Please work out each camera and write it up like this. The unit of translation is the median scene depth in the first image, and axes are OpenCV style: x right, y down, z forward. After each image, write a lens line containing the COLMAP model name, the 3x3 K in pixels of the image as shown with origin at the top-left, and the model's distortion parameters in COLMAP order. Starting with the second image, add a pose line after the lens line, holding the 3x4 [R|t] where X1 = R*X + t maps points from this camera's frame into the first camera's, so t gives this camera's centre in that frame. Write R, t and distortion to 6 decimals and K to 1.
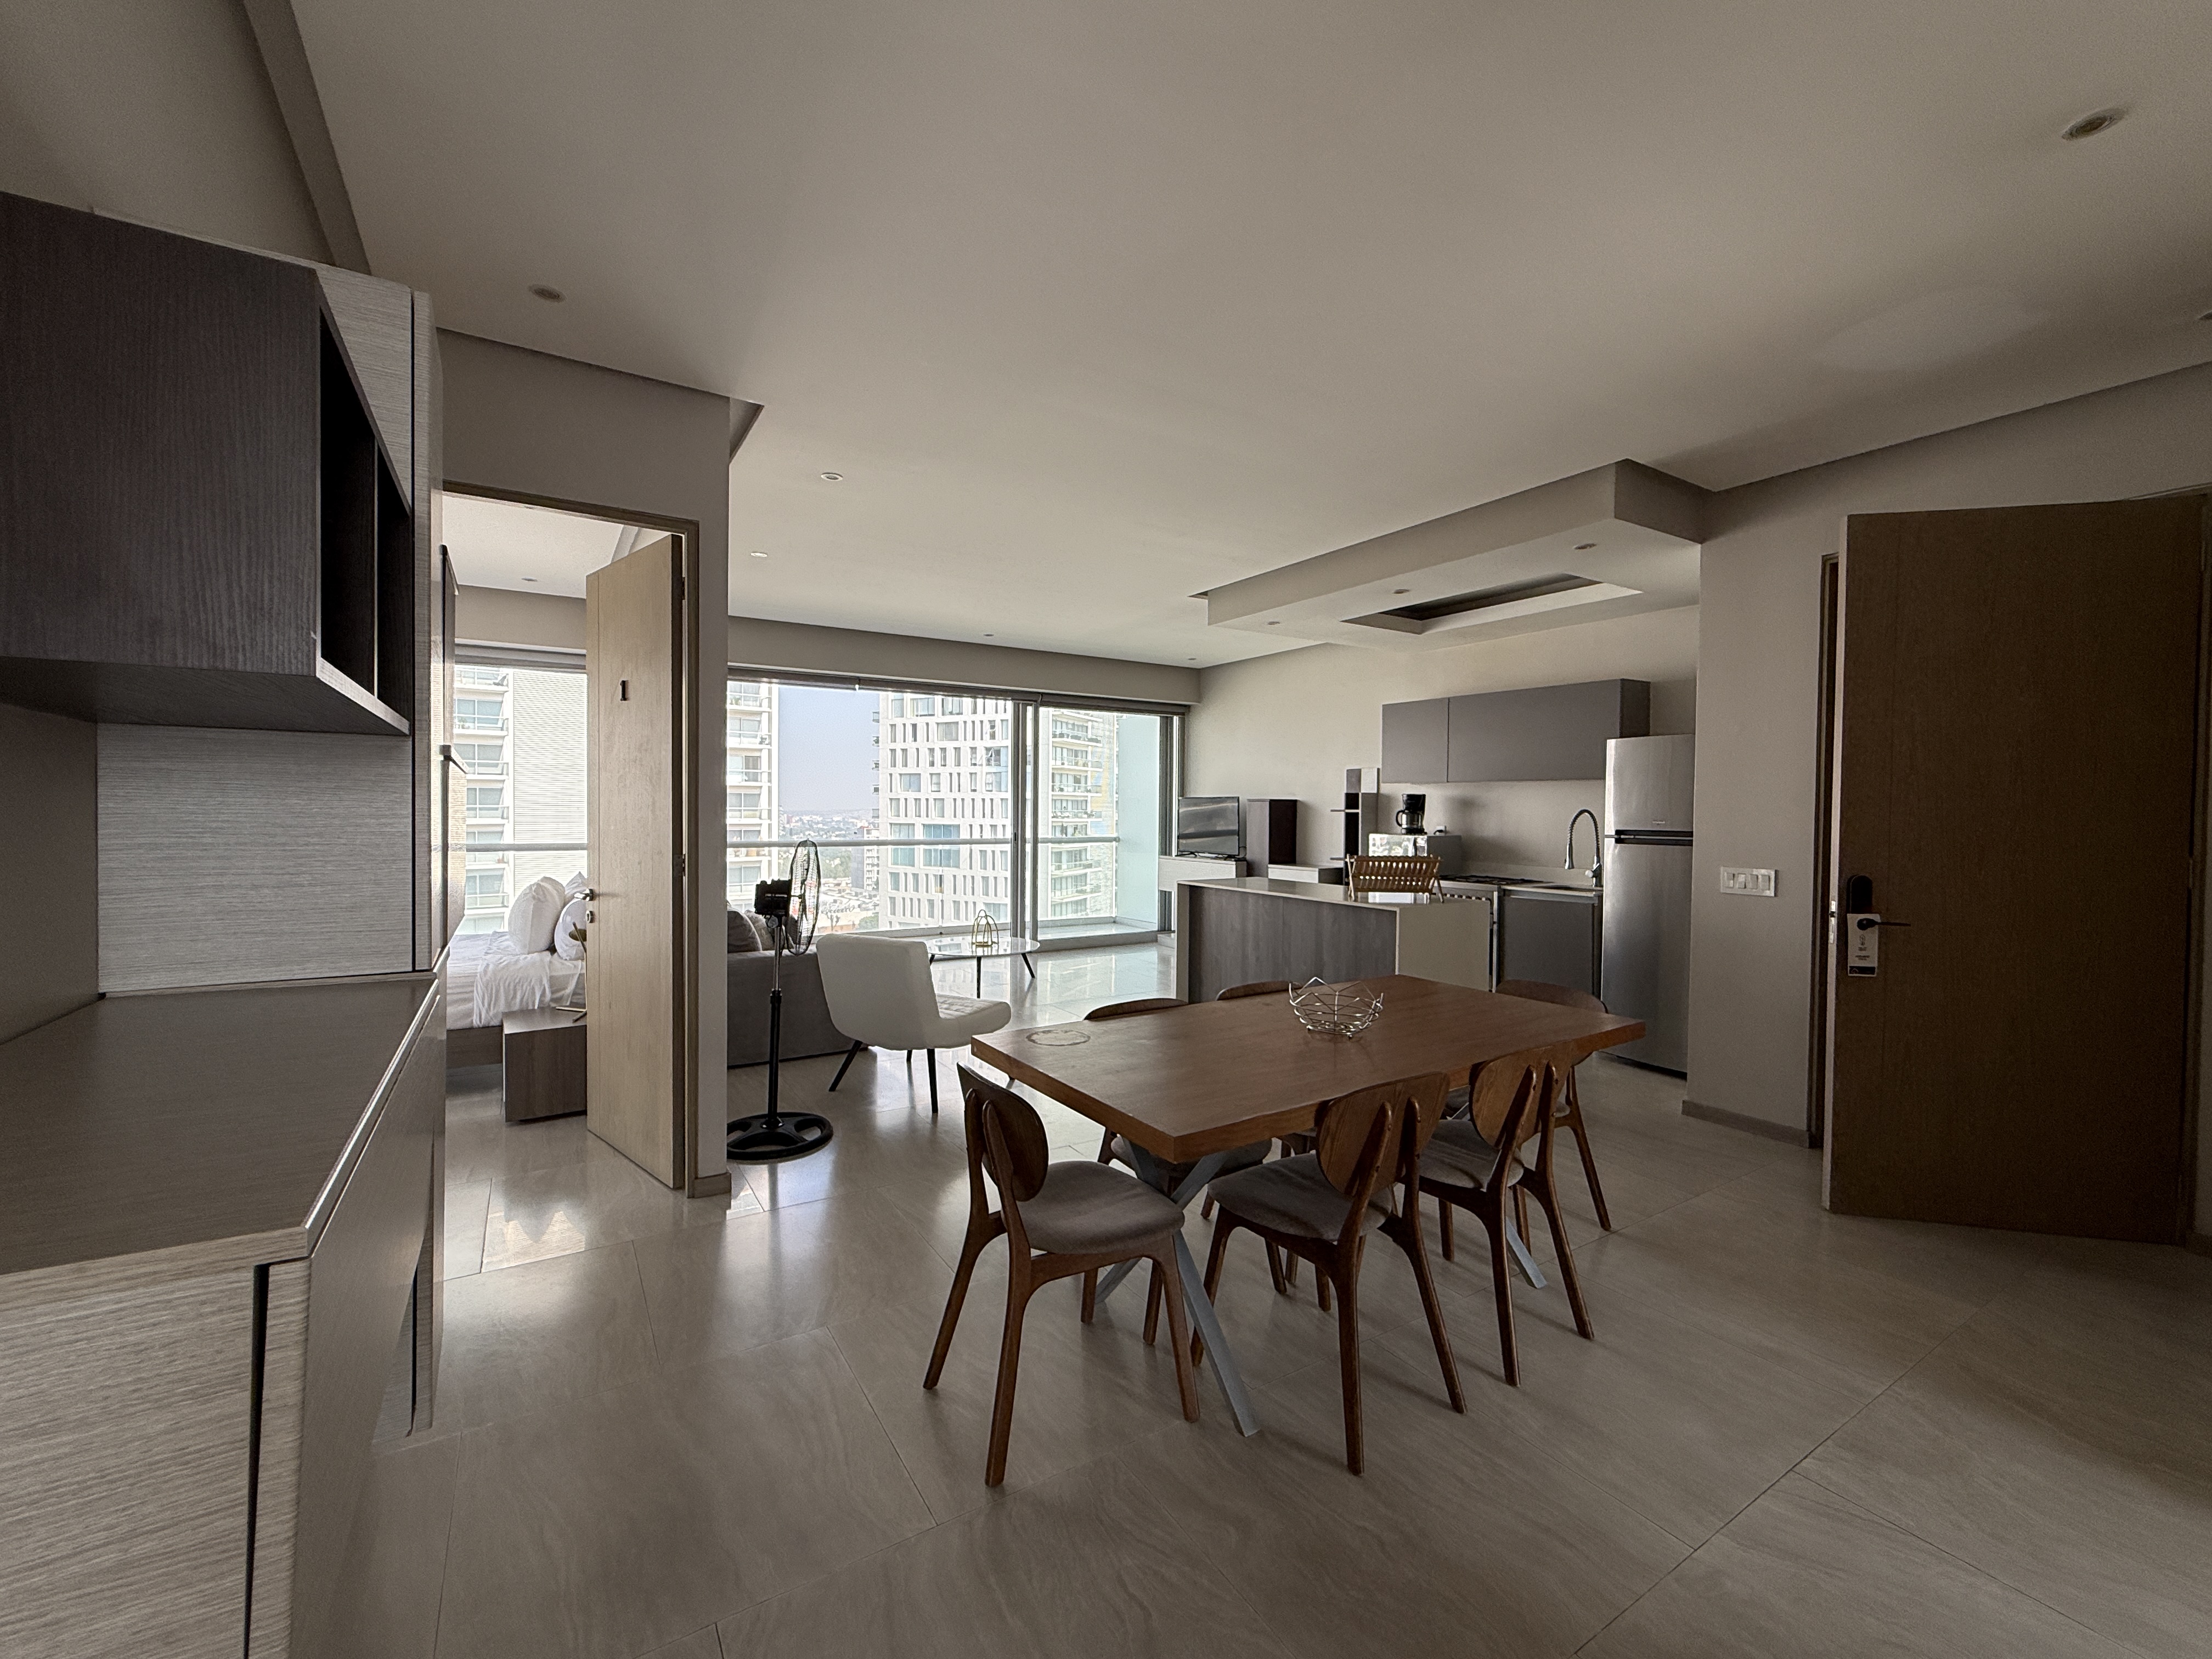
lens RADIAL K [[911.2, 0, 1107.3], [0, 911.2, 831.3], [0, 0, 1]] dist [-0.001653, -0.000412]
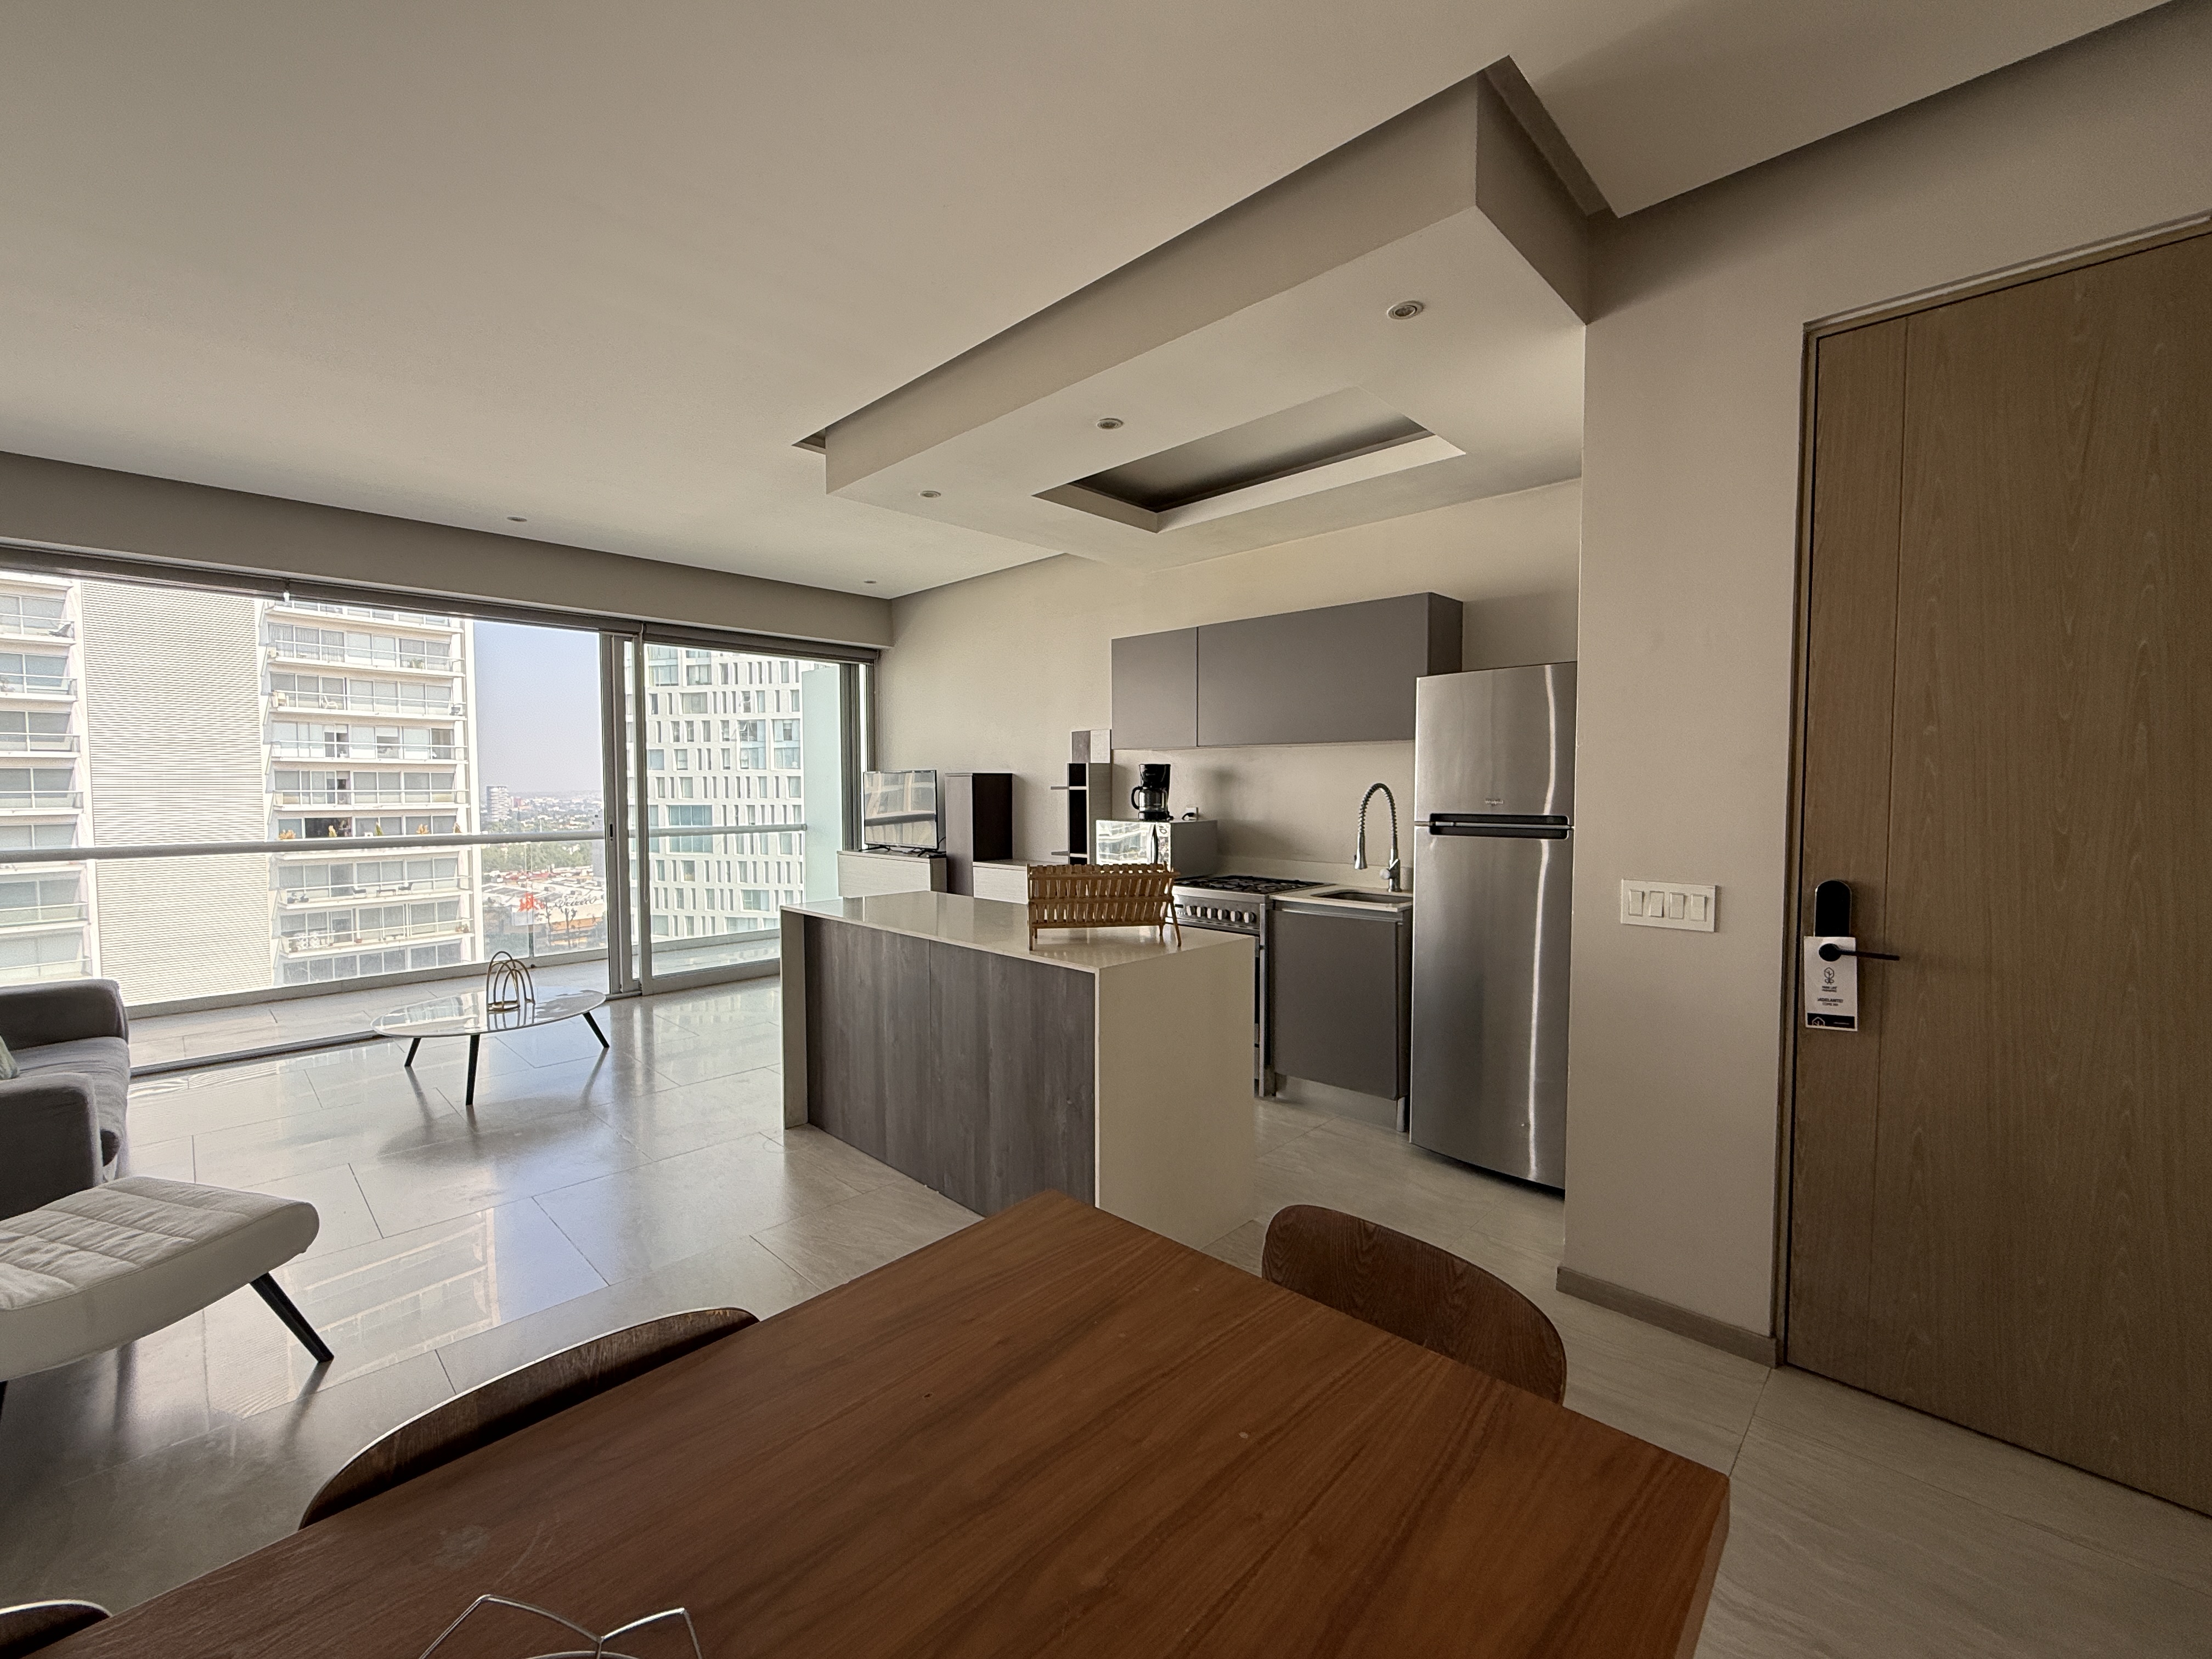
lens RADIAL K [[911.2, 0, 1108.0], [0, 911.2, 830.3], [0, 0, 1]] dist [-0.001653, -0.000412]
pose [[0.971512, -0.022232, 0.235944, 0.101836], [0.016369, 0.999507, 0.026781, -0.006554], [-0.236423, -0.022156, 0.971398, 0.241032]]
